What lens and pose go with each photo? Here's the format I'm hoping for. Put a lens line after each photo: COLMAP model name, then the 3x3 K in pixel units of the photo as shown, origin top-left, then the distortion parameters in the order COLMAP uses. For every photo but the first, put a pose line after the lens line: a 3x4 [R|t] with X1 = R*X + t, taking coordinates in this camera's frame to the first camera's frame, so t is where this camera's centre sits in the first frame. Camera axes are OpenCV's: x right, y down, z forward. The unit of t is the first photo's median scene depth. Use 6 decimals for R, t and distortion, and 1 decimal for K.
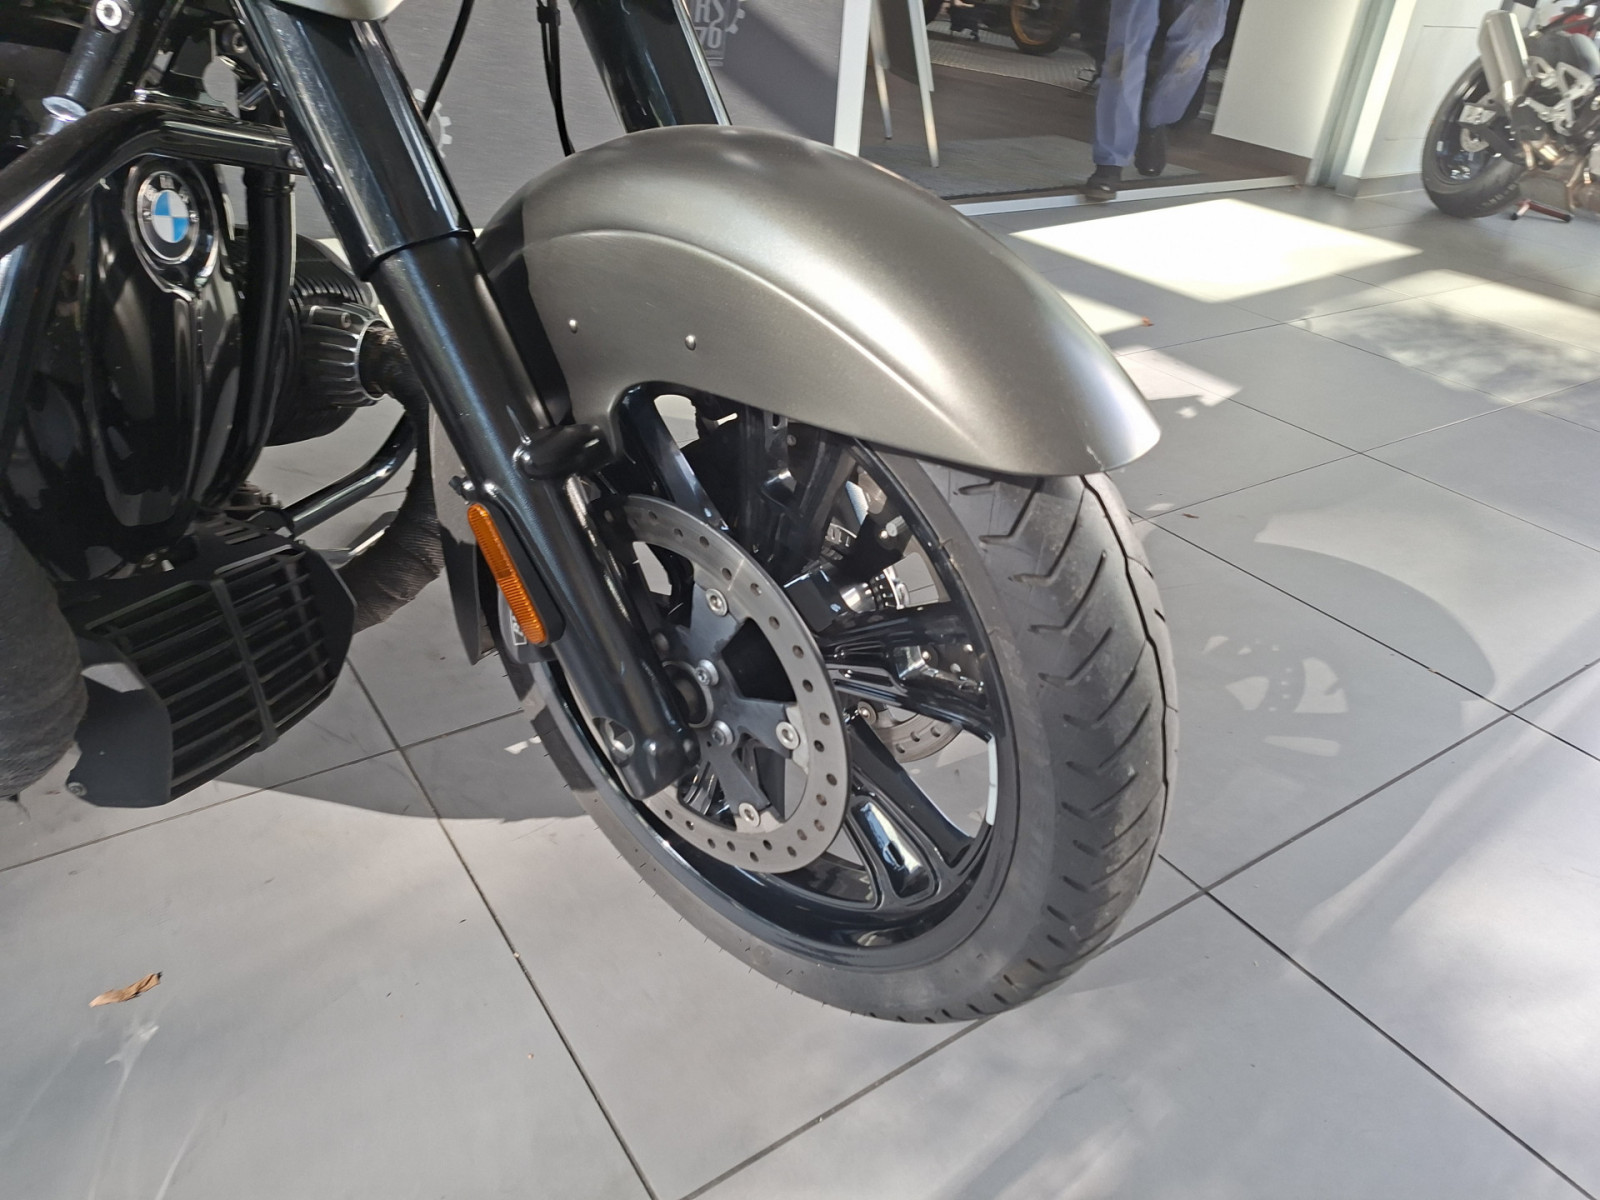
lens RADIAL K [[1058.5, 0, 805.2], [0, 1058.5, 605.9], [0, 0, 1]] dist [0.040548, -0.028323]
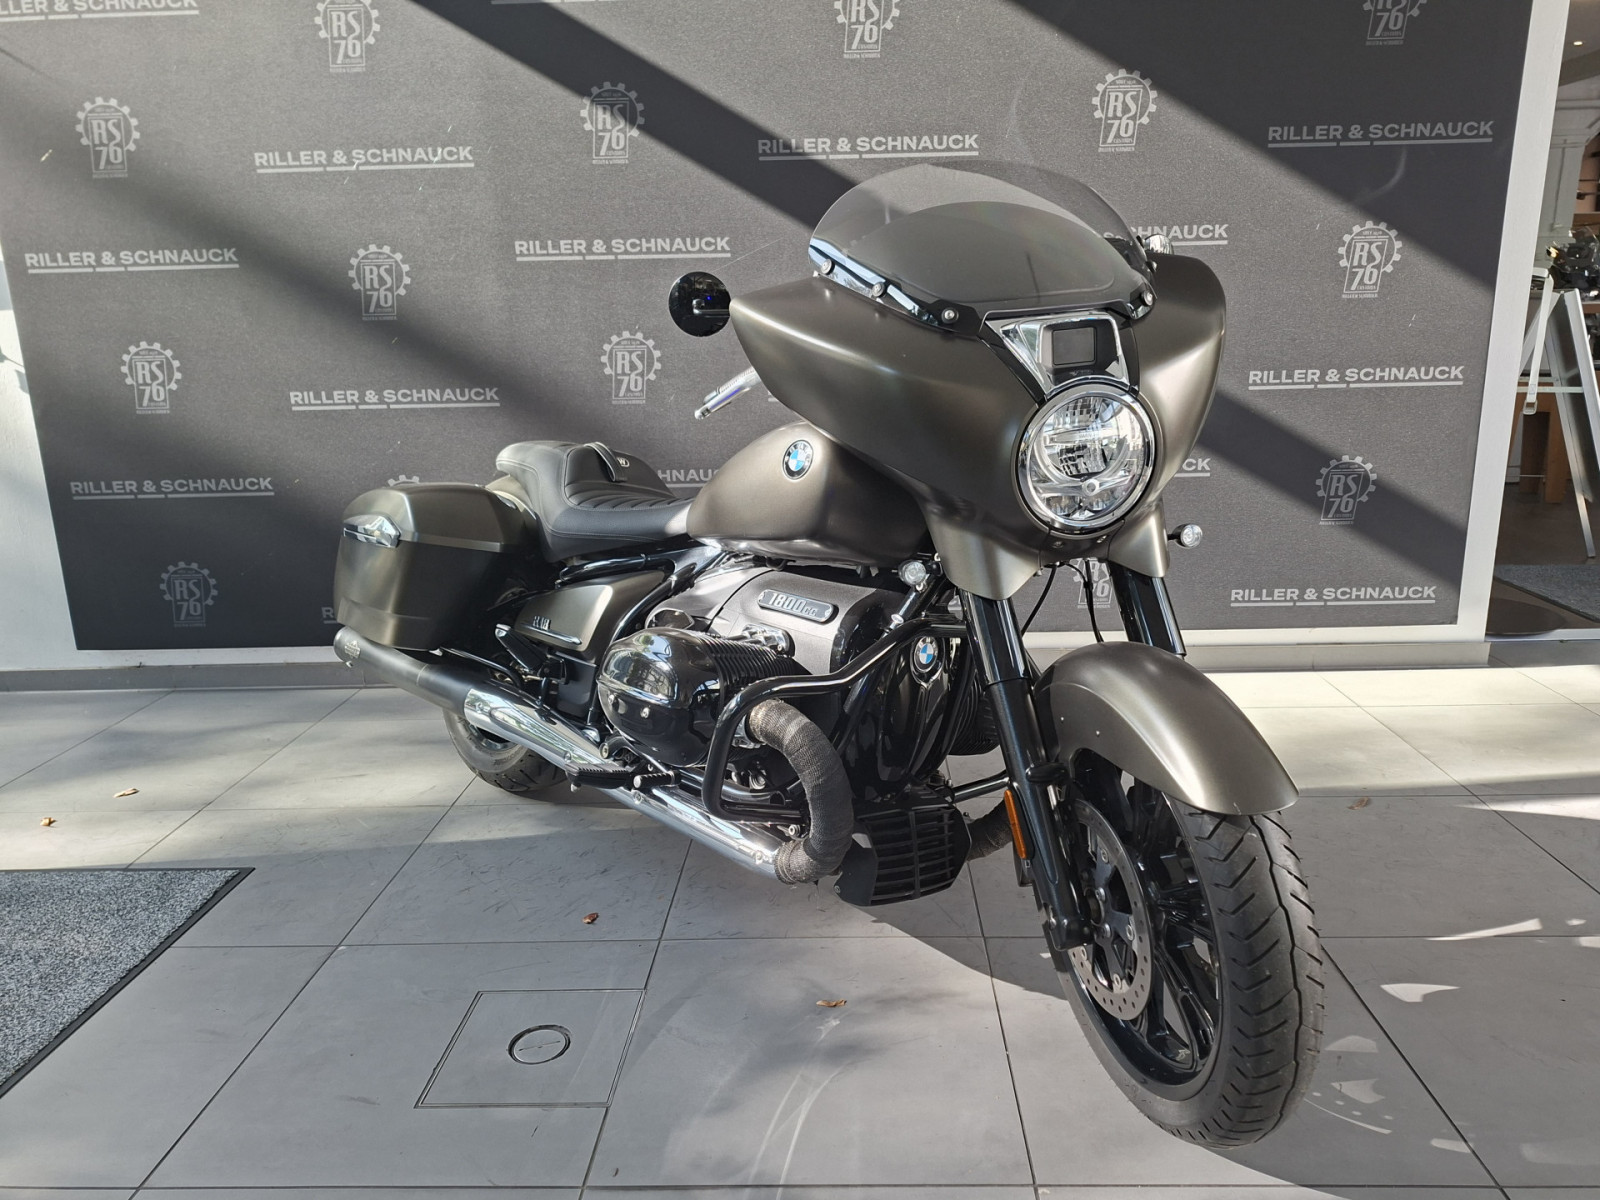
lens RADIAL K [[1071.5, 0, 800.0], [0, 1071.5, 600.0], [0, 0, 1]] dist [0.060688, -0.048728]
pose [[0.776563, 0.049974, -0.628055, 0.676445], [-0.247871, 0.940695, -0.231631, 0.145242], [0.579233, 0.335552, 0.742896, -0.967758]]
